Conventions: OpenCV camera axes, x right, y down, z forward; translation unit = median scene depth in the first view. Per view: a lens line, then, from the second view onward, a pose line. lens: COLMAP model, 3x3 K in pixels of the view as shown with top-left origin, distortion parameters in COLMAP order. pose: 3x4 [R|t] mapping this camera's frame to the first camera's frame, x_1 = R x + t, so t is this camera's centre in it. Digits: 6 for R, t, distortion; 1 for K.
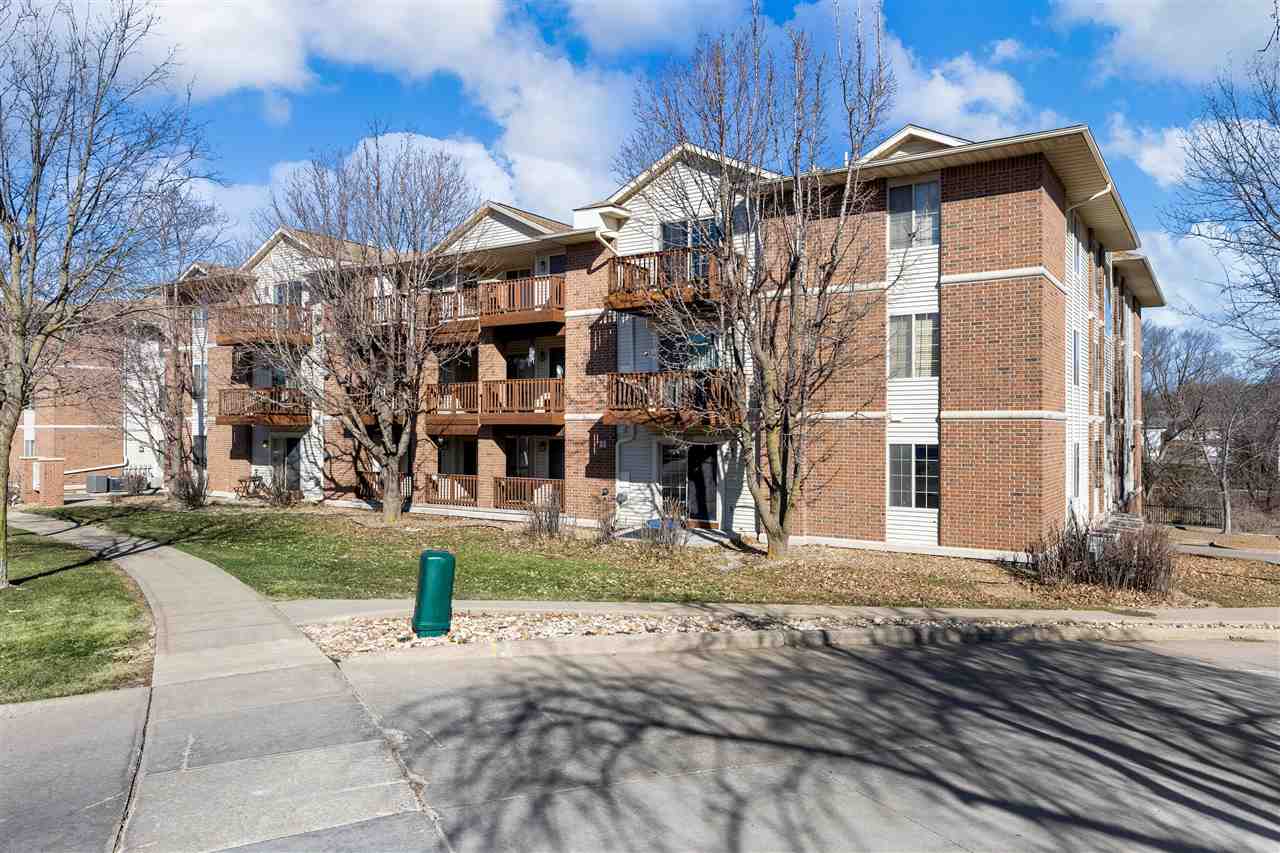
lens RADIAL K [[882.9, 0, 639.1], [0, 882.9, 426.1], [0, 0, 1]] dist [-0.001642, -0.000187]
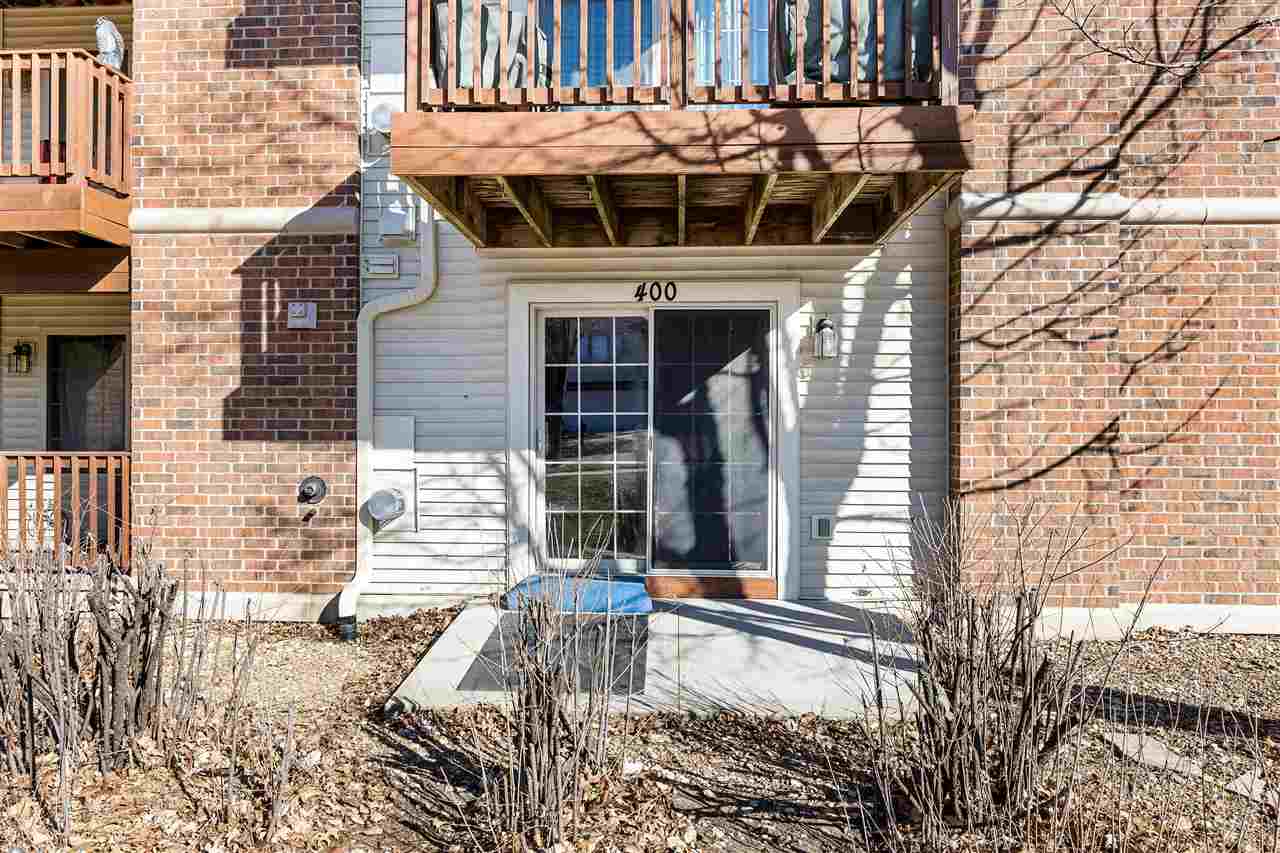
lens RADIAL K [[830.7, 0, 641.2], [0, 830.7, 424.7], [0, 0, 1]] dist [-0.005350, -0.001902]
pose [[0.854108, -0.001086, 0.520094, -0.087968], [-0.000080, 0.999998, 0.002219, 0.055372], [-0.520095, -0.001937, 0.854106, 0.748087]]
